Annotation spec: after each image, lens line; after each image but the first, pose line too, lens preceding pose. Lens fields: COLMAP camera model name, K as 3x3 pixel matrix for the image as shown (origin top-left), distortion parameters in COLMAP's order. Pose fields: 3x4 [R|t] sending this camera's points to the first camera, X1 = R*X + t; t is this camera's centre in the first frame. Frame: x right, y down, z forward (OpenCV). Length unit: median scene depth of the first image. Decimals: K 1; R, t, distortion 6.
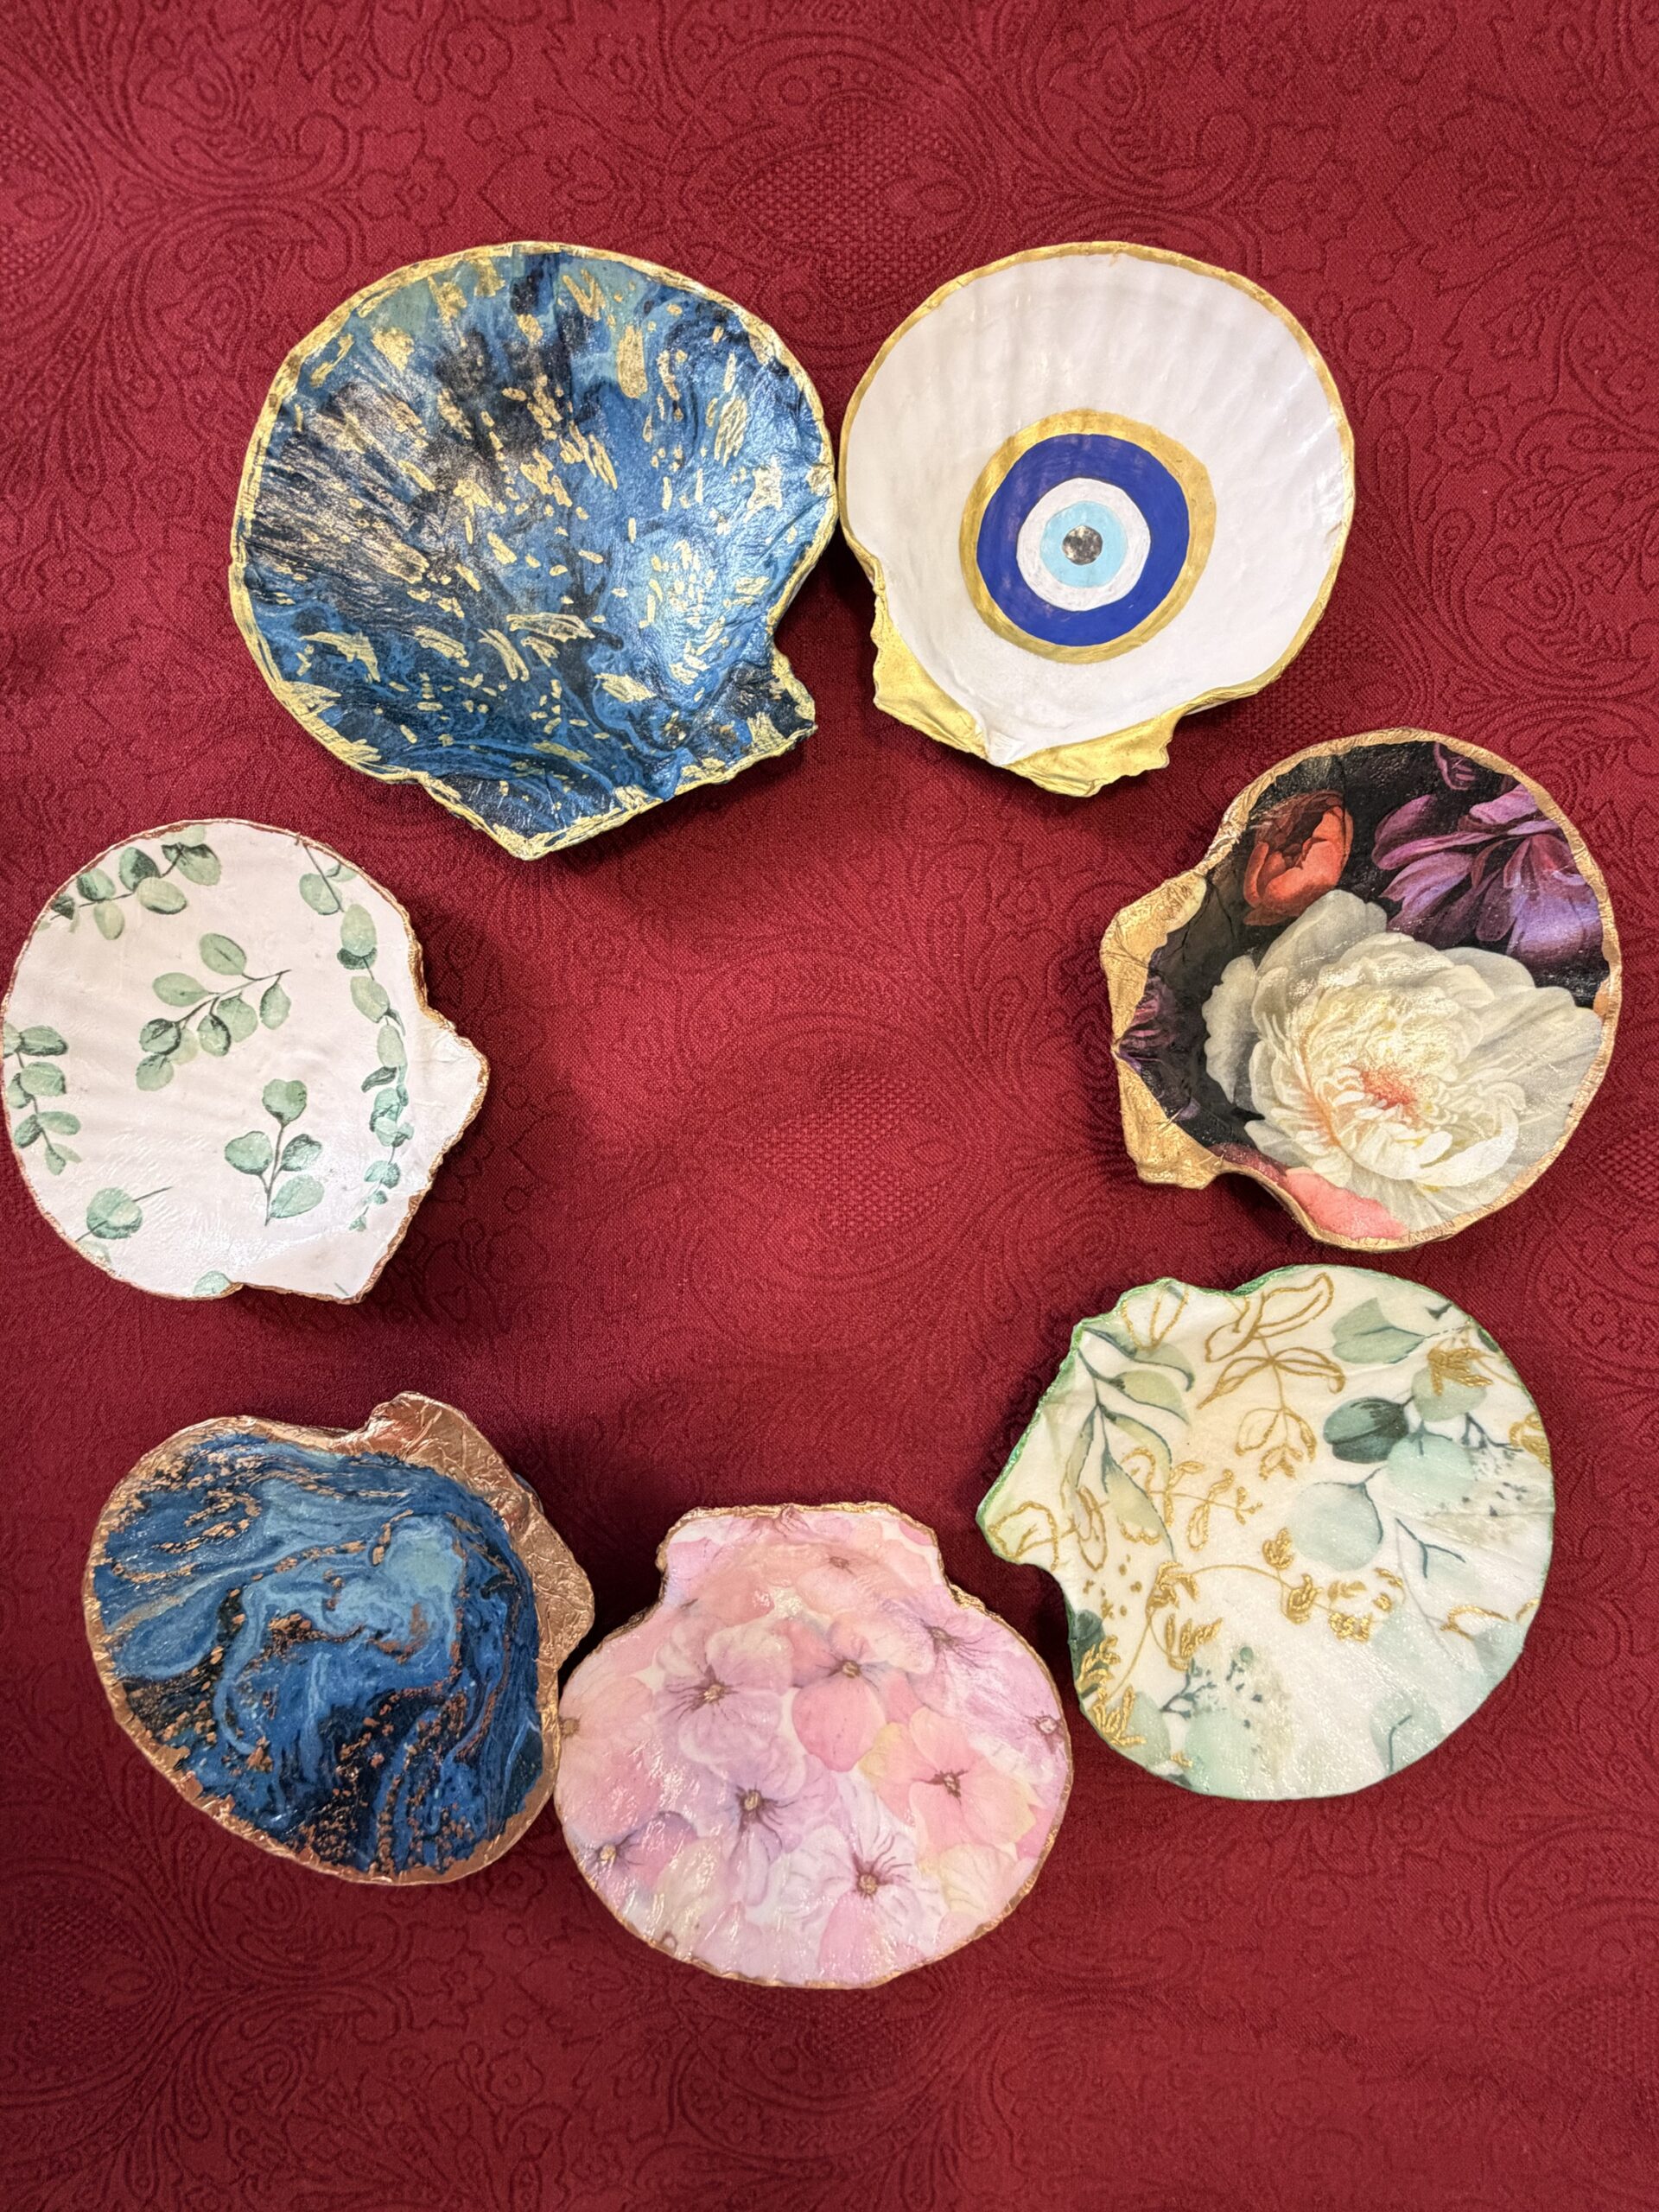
lens RADIAL K [[957.8, 0, 825.3], [0, 957.8, 1090.8], [0, 0, 1]] dist [-0.000069, 0.000011]
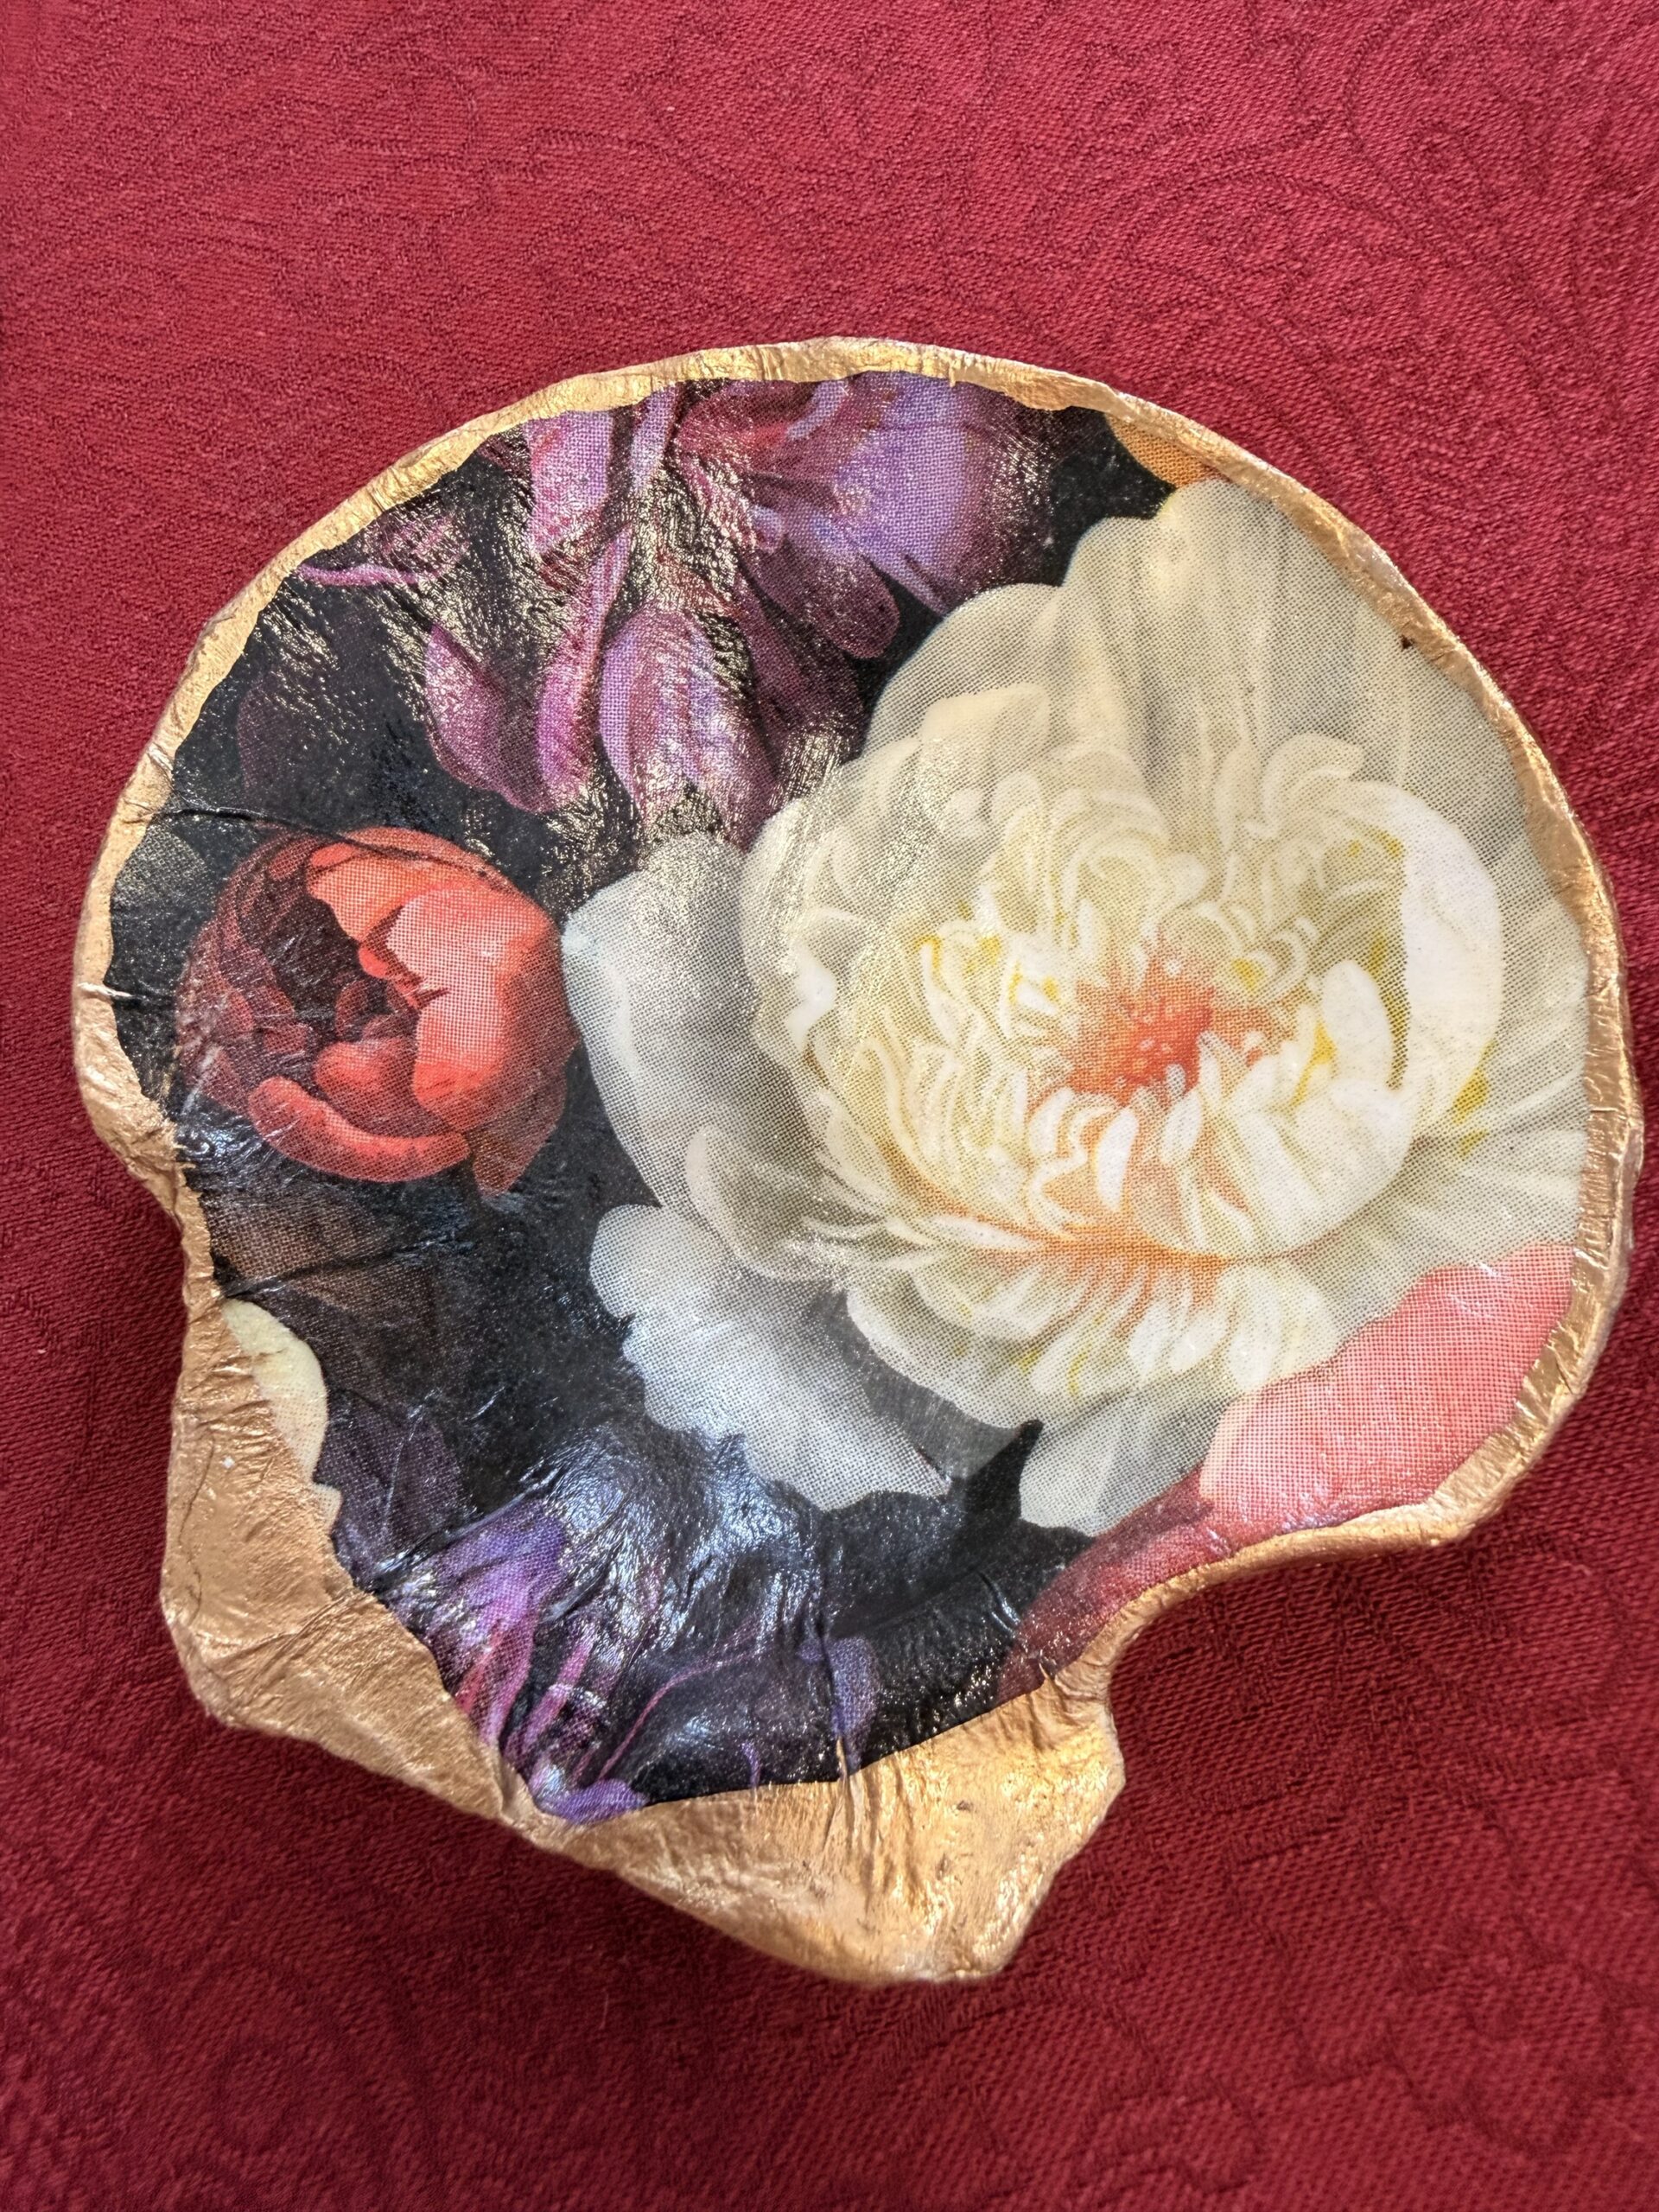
lens RADIAL K [[1577.7, 0, 835.7], [0, 1577.7, 999.8], [0, 0, 1]] dist [-0.001722, -0.001212]
pose [[0.500688, -0.850170, 0.162859, 0.428687], [0.852914, 0.452398, -0.260525, 0.040854], [0.147814, 0.269347, 0.951632, 0.424104]]
